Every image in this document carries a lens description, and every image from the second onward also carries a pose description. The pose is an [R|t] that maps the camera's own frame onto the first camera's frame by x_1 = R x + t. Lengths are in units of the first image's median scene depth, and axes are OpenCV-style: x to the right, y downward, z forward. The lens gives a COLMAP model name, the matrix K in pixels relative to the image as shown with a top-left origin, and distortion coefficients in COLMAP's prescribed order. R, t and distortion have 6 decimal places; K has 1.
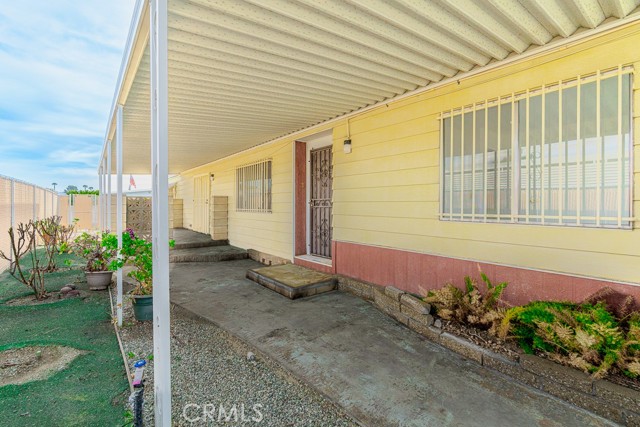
lens RADIAL K [[298.0, 0, 335.6], [0, 298.0, 210.3], [0, 0, 1]] dist [0.000071, 0.001046]
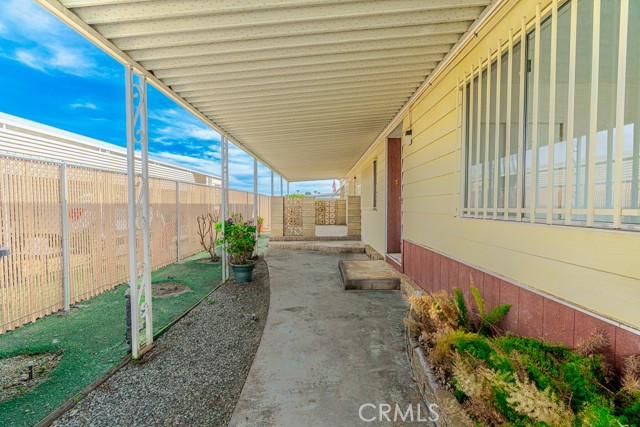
lens RADIAL K [[298.0, 0, 318.6], [0, 298.0, 219.3], [0, 0, 1]] dist [0.000071, 0.001046]
pose [[0.765690, 0.023796, -0.642770, 0.547079], [-0.006133, 0.999540, 0.029699, 0.017205], [0.643181, -0.018798, 0.765484, 0.140406]]
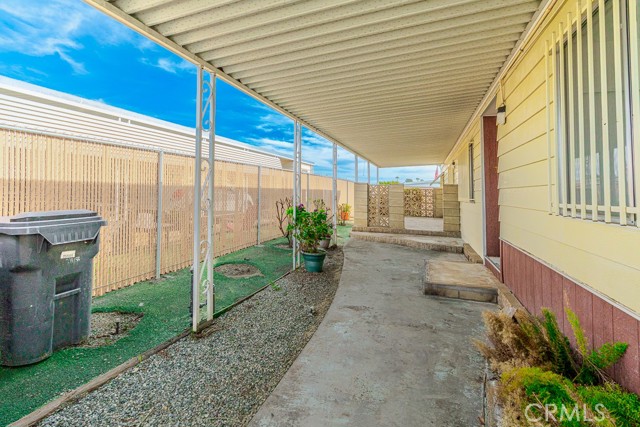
lens RADIAL K [[321.6, 0, 311.2], [0, 321.6, 183.1], [0, 0, 1]] dist [-0.001879, 0.000312]
pose [[0.514016, -0.009768, -0.857725, 0.615377], [-0.043782, 0.998333, -0.037606, 0.014232], [0.856662, 0.056883, 0.512732, 0.208704]]
